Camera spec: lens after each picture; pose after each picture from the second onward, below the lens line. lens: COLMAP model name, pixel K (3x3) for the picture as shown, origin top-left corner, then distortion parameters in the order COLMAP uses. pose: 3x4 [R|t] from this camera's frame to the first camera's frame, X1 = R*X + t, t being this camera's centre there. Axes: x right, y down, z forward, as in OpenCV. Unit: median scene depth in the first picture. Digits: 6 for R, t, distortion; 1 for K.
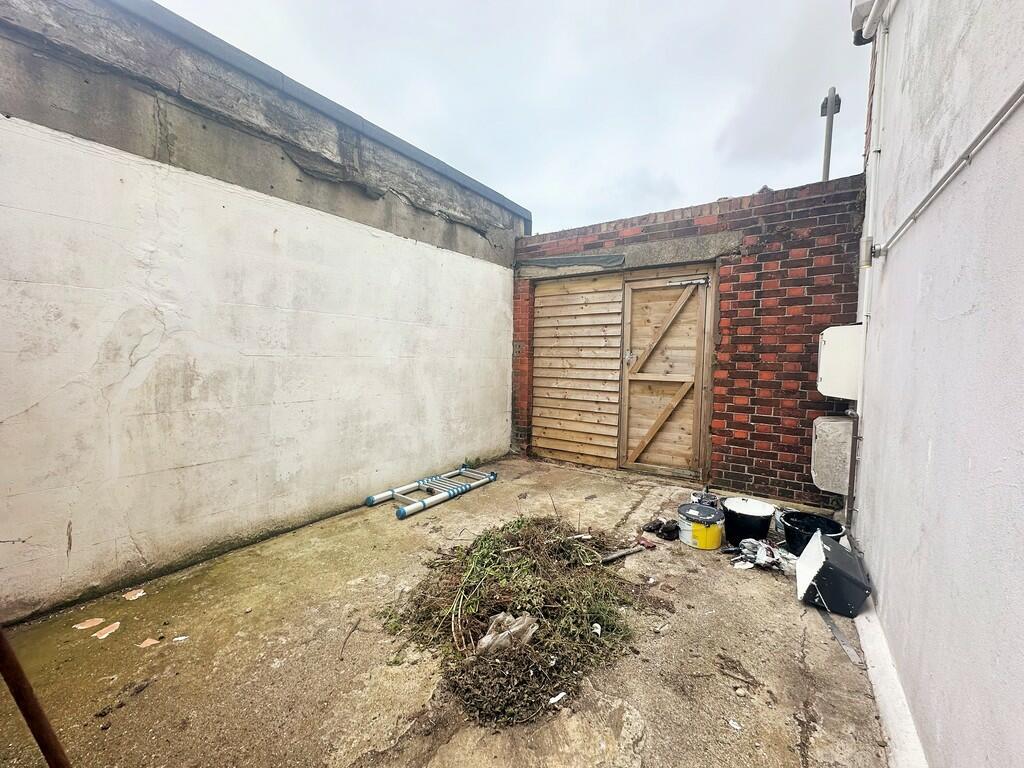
lens RADIAL K [[407.8, 0, 512.0], [0, 407.8, 384.0], [0, 0, 1]] dist [-0.000997, -0.000191]
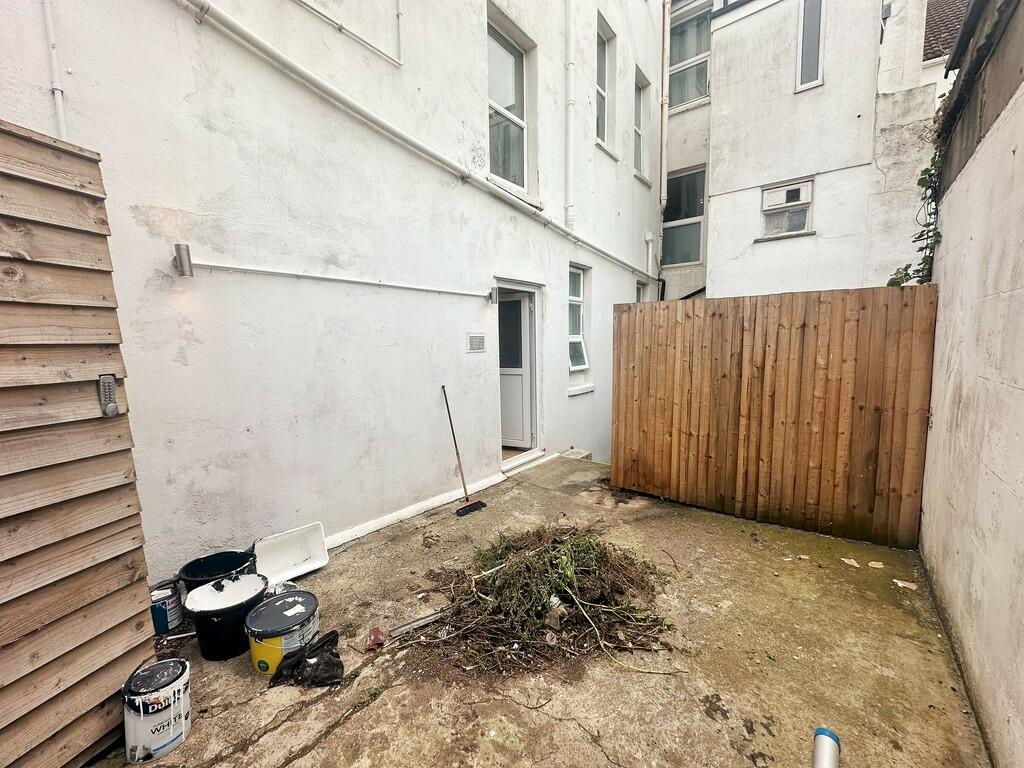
lens RADIAL K [[407.8, 0, 512.0], [0, 407.8, 384.0], [0, 0, 1]] dist [-0.000997, -0.000191]
pose [[-0.997821, 0.001209, 0.065970, 0.051926], [0.012545, 0.985069, 0.171703, -0.191127], [-0.064777, 0.172157, -0.982937, 1.830491]]
